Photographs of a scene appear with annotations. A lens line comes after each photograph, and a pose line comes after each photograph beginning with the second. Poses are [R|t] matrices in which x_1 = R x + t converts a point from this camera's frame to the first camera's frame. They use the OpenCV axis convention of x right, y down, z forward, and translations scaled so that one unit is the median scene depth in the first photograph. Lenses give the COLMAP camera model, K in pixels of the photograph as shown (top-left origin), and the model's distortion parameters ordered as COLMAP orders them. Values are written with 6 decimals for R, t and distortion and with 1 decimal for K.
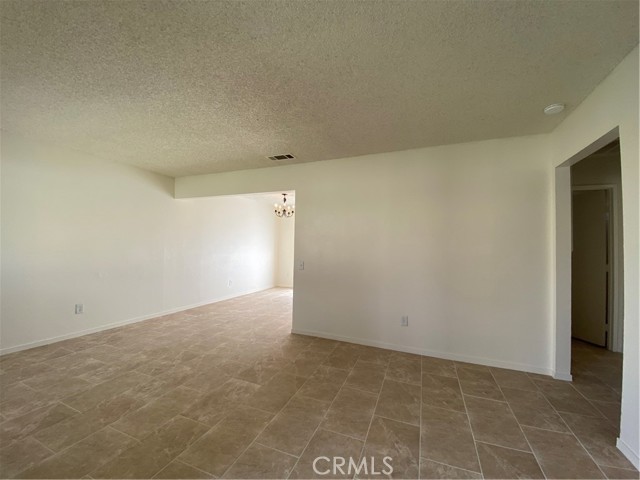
lens RADIAL K [[261.0, 0, 320.0], [0, 261.0, 240.0], [0, 0, 1]] dist [0.020662, -0.020358]
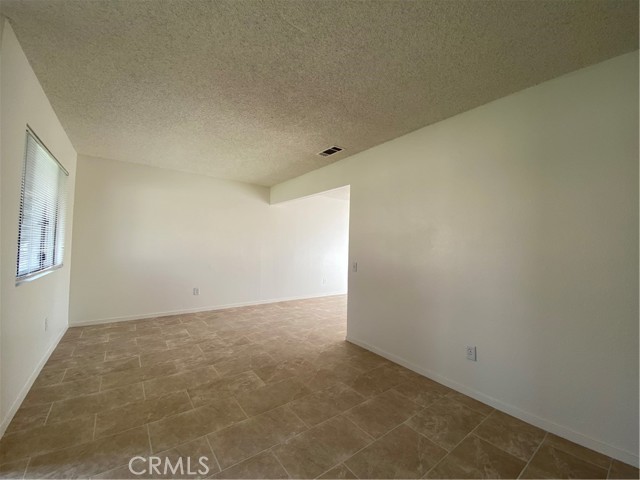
lens RADIAL K [[261.0, 0, 320.0], [0, 261.0, 240.0], [0, 0, 1]] dist [0.020662, -0.020358]
pose [[0.854119, -0.006517, -0.520036, 0.376591], [0.003032, 0.999967, -0.007552, 0.013380], [0.520068, 0.004874, 0.854111, 0.208883]]
